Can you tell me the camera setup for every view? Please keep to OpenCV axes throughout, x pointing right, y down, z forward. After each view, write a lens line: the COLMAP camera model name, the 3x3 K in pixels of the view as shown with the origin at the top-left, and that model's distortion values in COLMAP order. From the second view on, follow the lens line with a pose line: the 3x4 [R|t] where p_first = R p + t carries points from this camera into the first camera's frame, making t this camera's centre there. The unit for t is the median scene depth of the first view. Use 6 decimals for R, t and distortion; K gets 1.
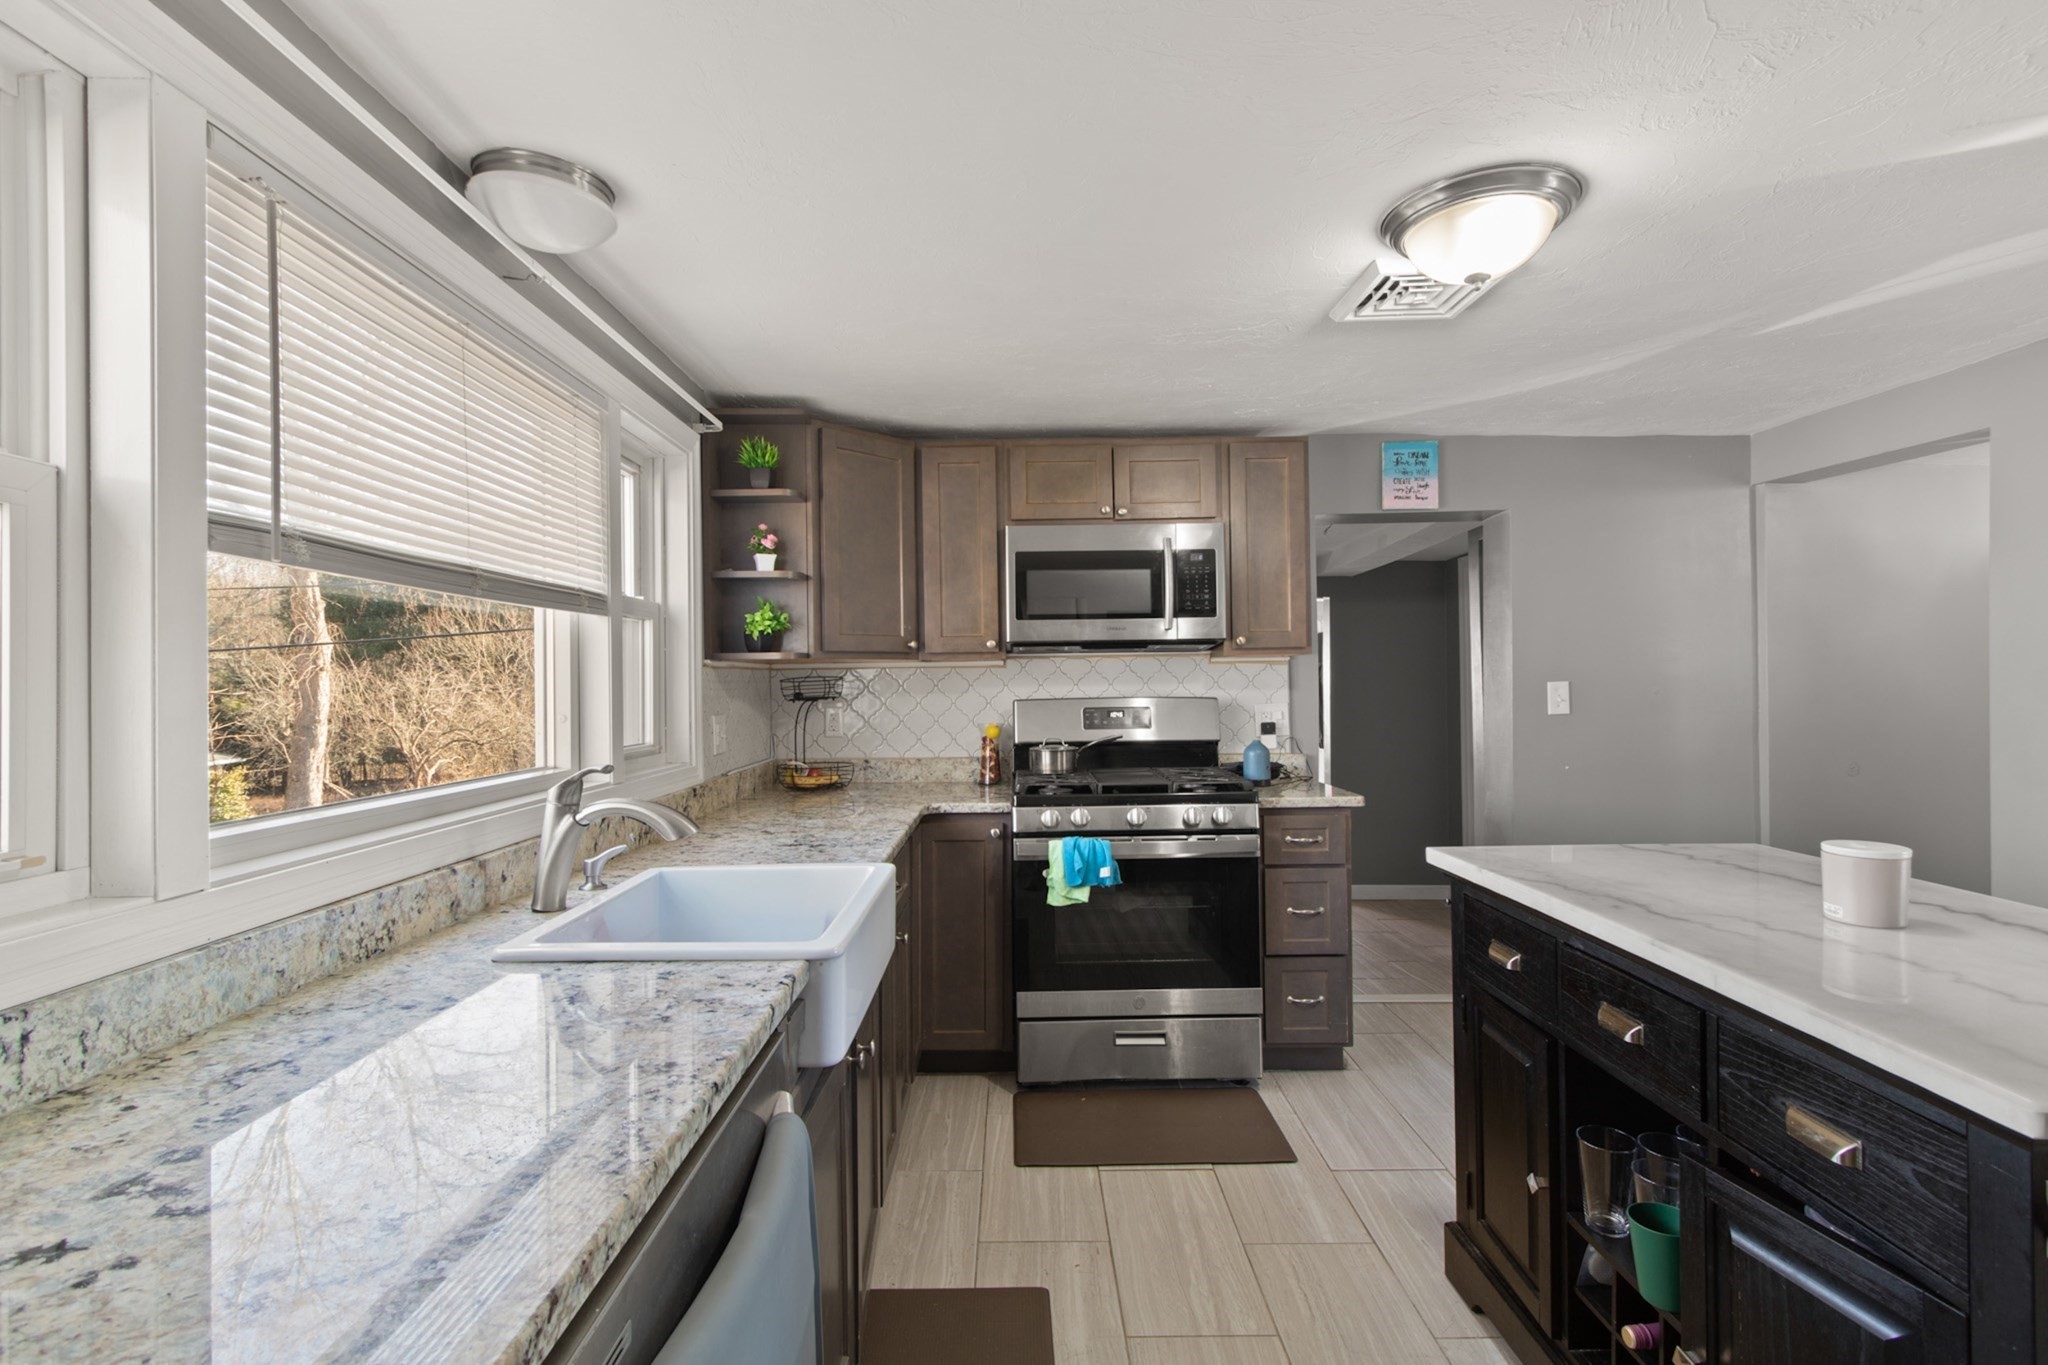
lens RADIAL K [[957.5, 0, 1024.0], [0, 957.5, 682.5], [0, 0, 1]] dist [0.004304, -0.000424]
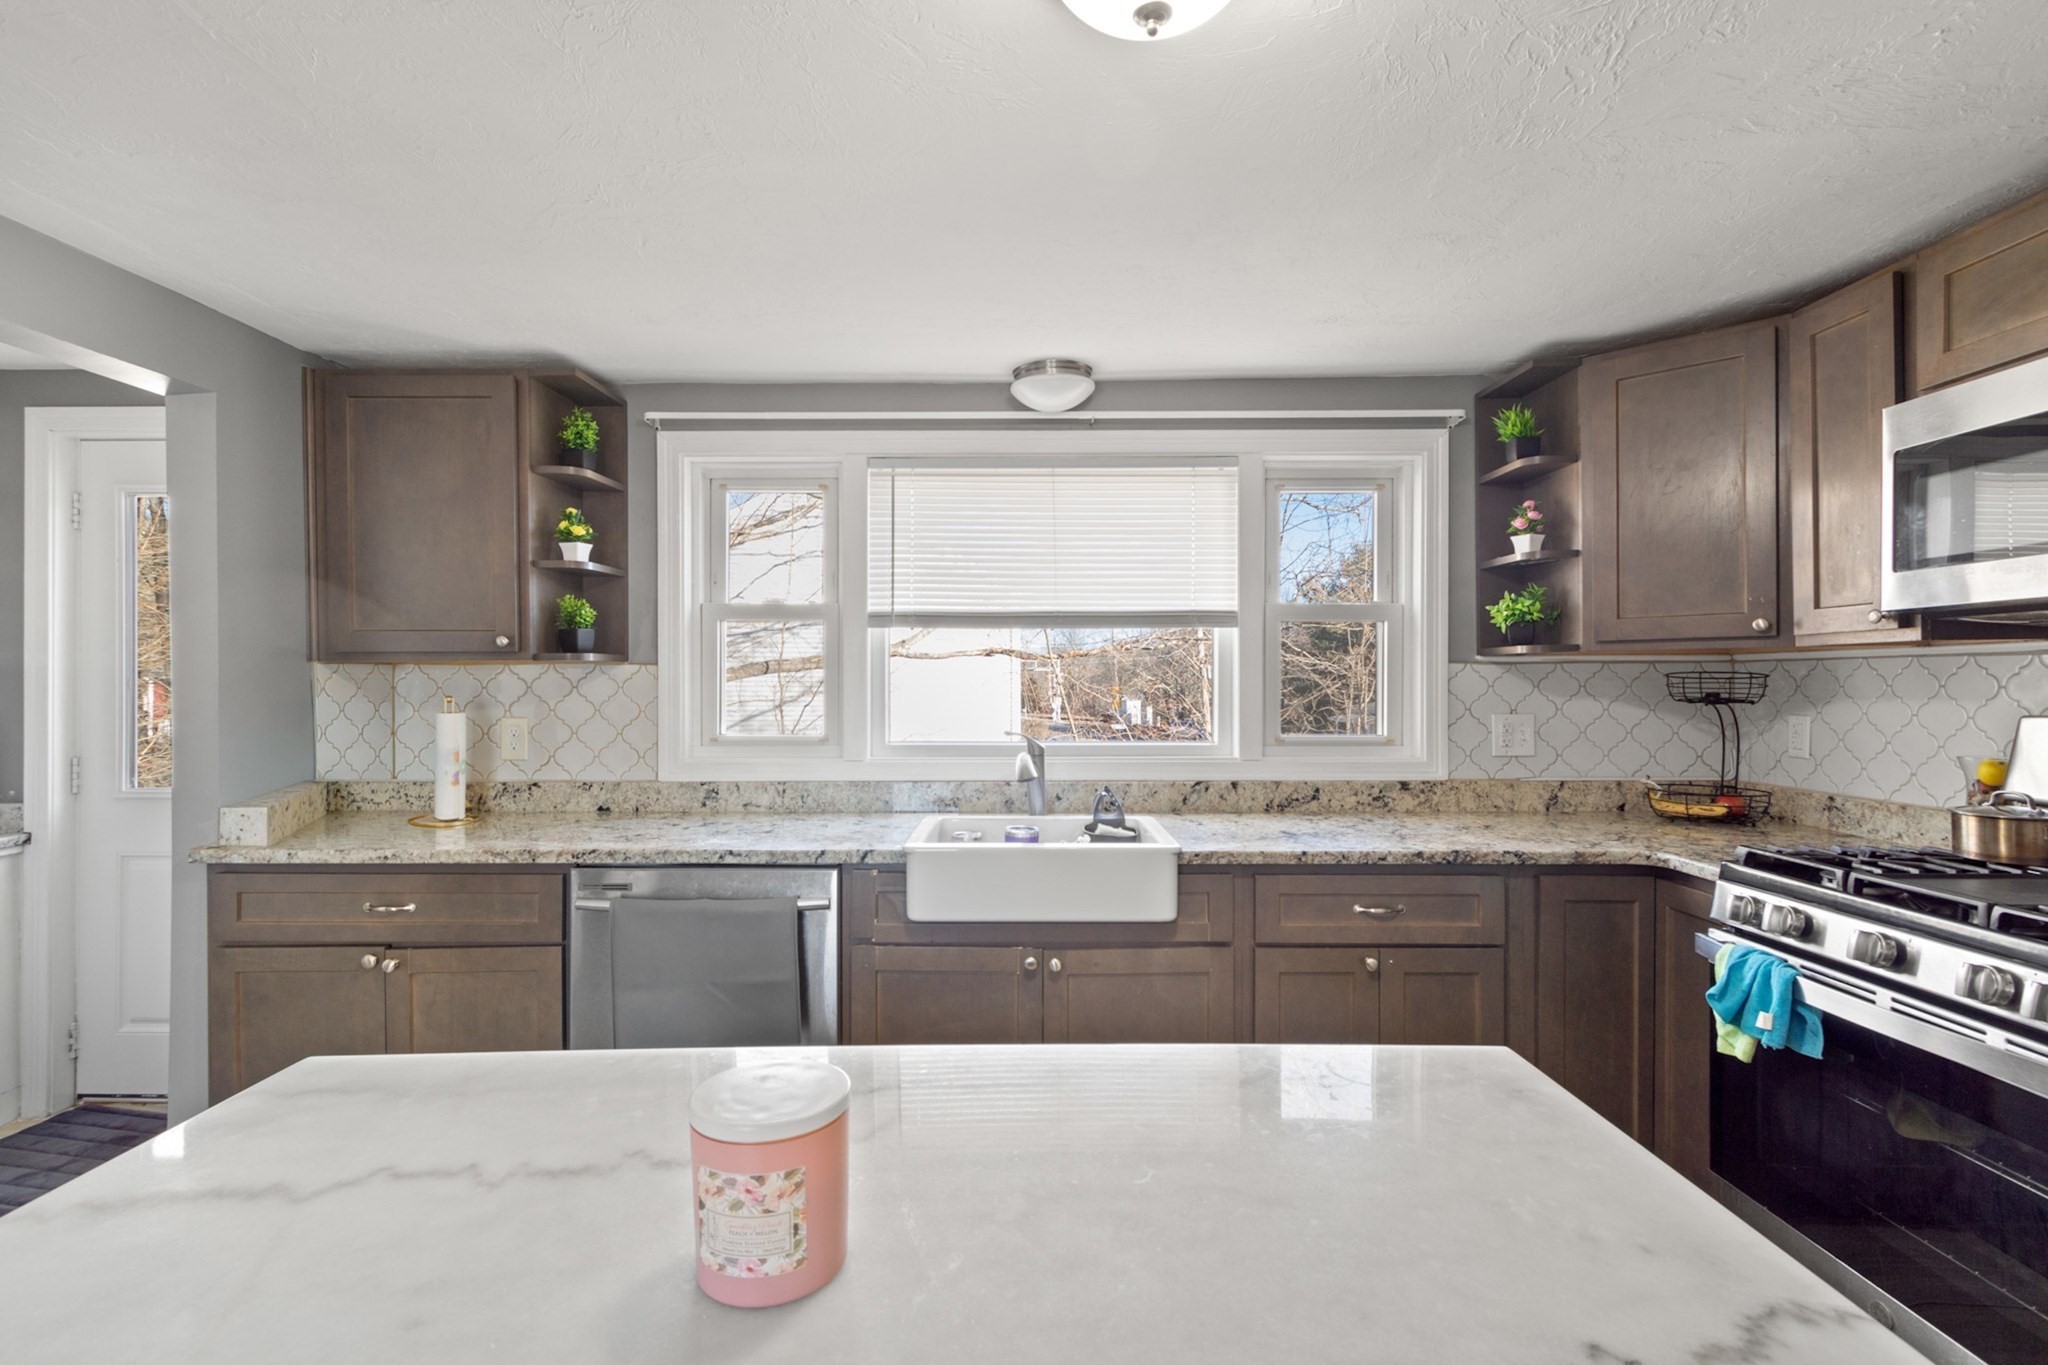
lens RADIAL K [[957.5, 0, 1024.0], [0, 957.5, 682.5], [0, 0, 1]] dist [0.004304, -0.000424]
pose [[-0.017956, 0.009127, -0.999797, 0.632824], [-0.000095, 0.999958, 0.009131, -0.005800], [0.999839, 0.000259, -0.017954, 0.555154]]
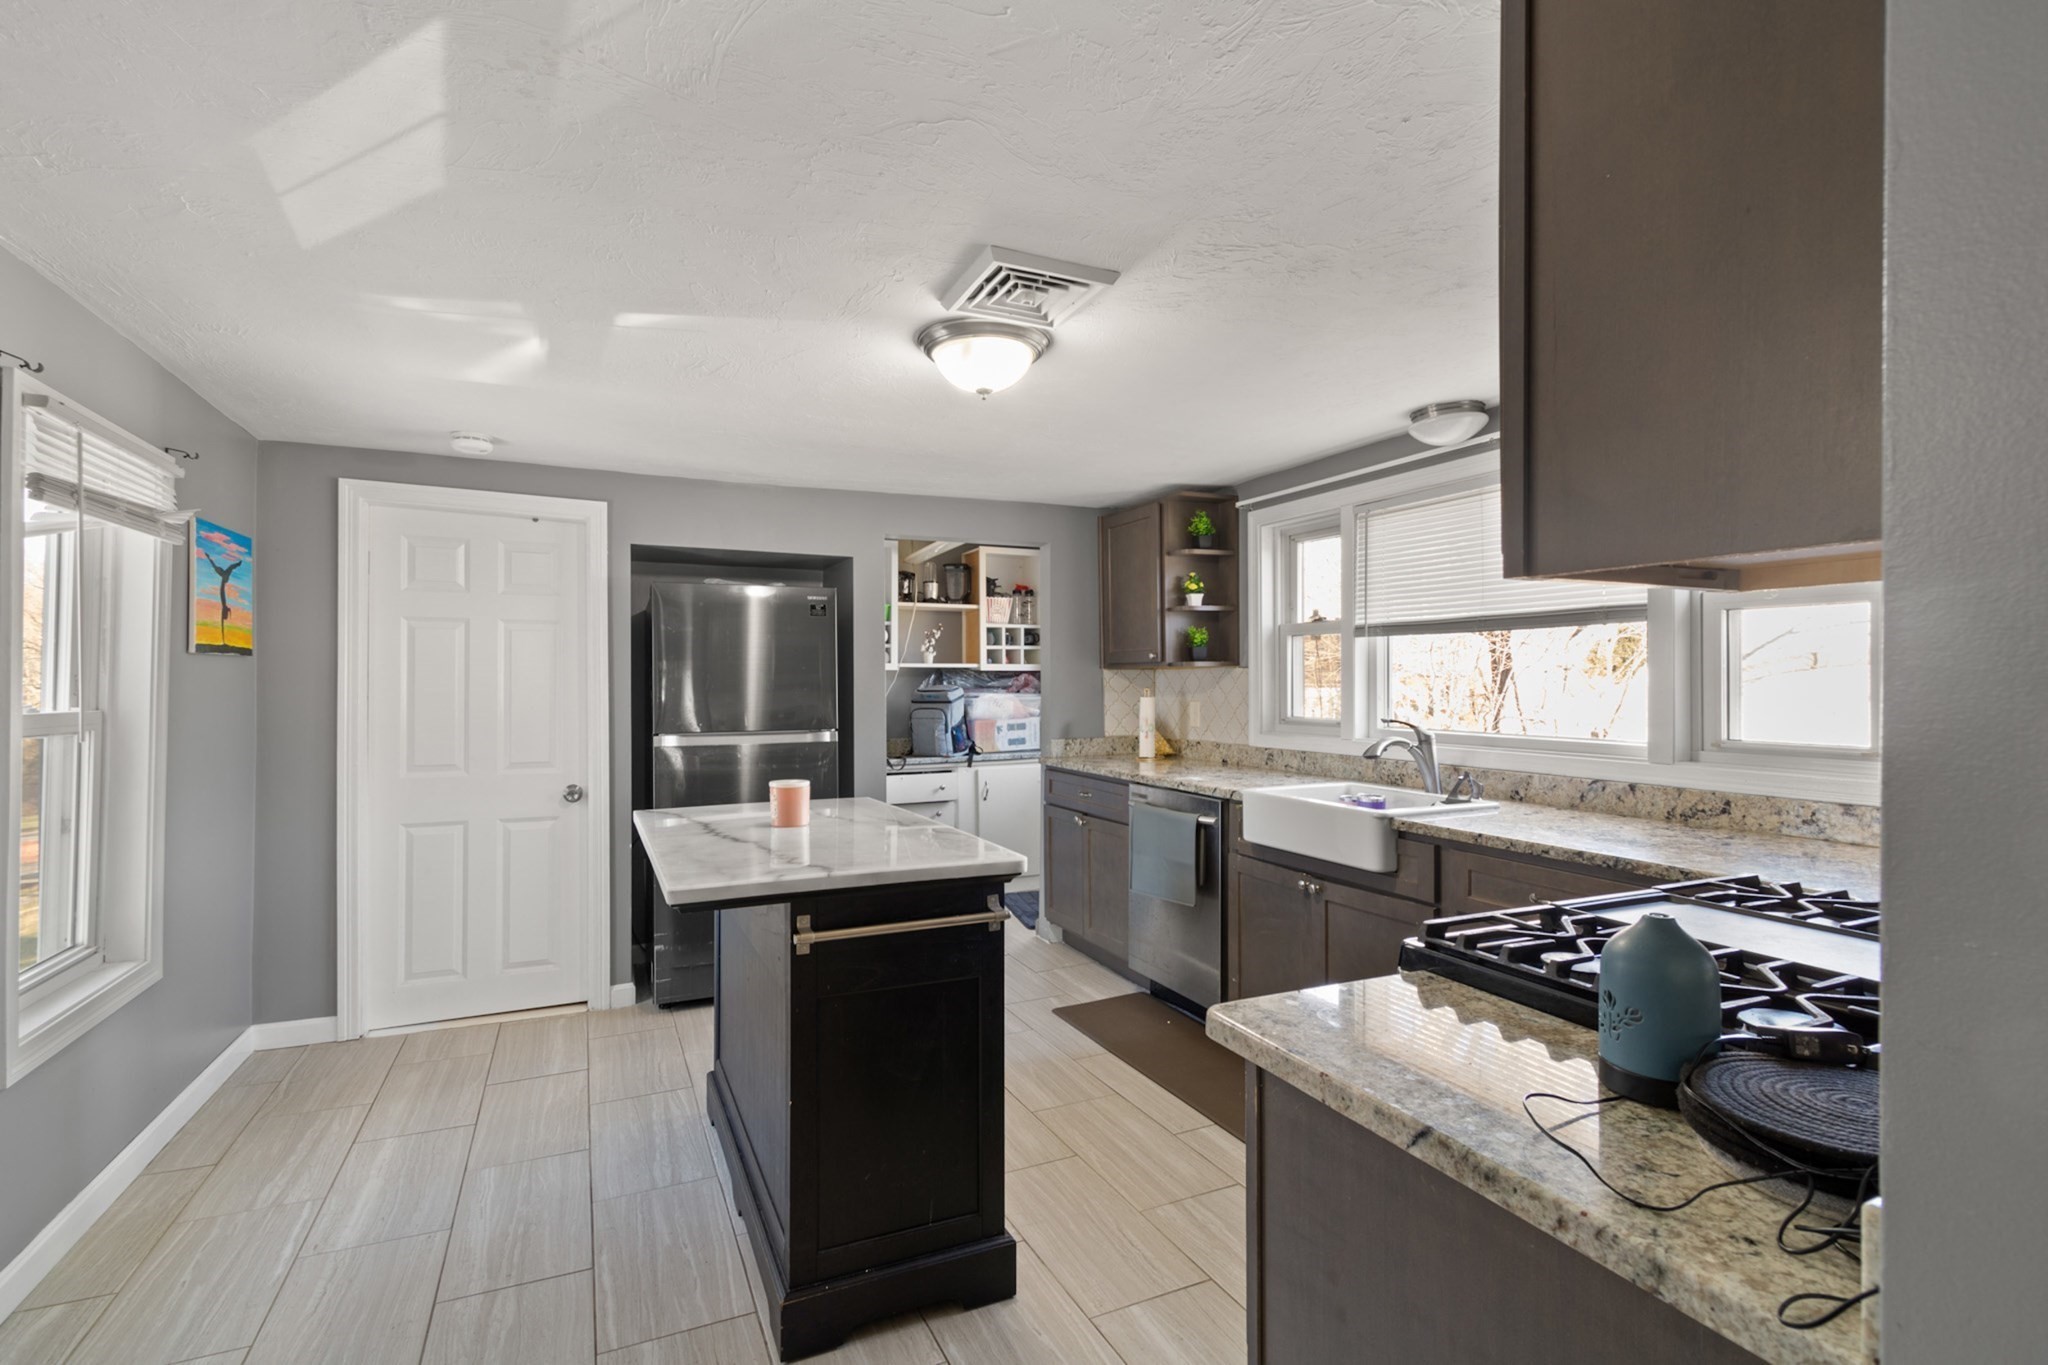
lens RADIAL K [[957.5, 0, 1024.0], [0, 957.5, 682.5], [0, 0, 1]] dist [0.004304, -0.000424]
pose [[-0.912745, 0.010901, -0.408385, 0.575334], [0.008613, 0.999935, 0.007442, -0.006612], [0.408440, 0.003276, -0.912779, 1.360779]]
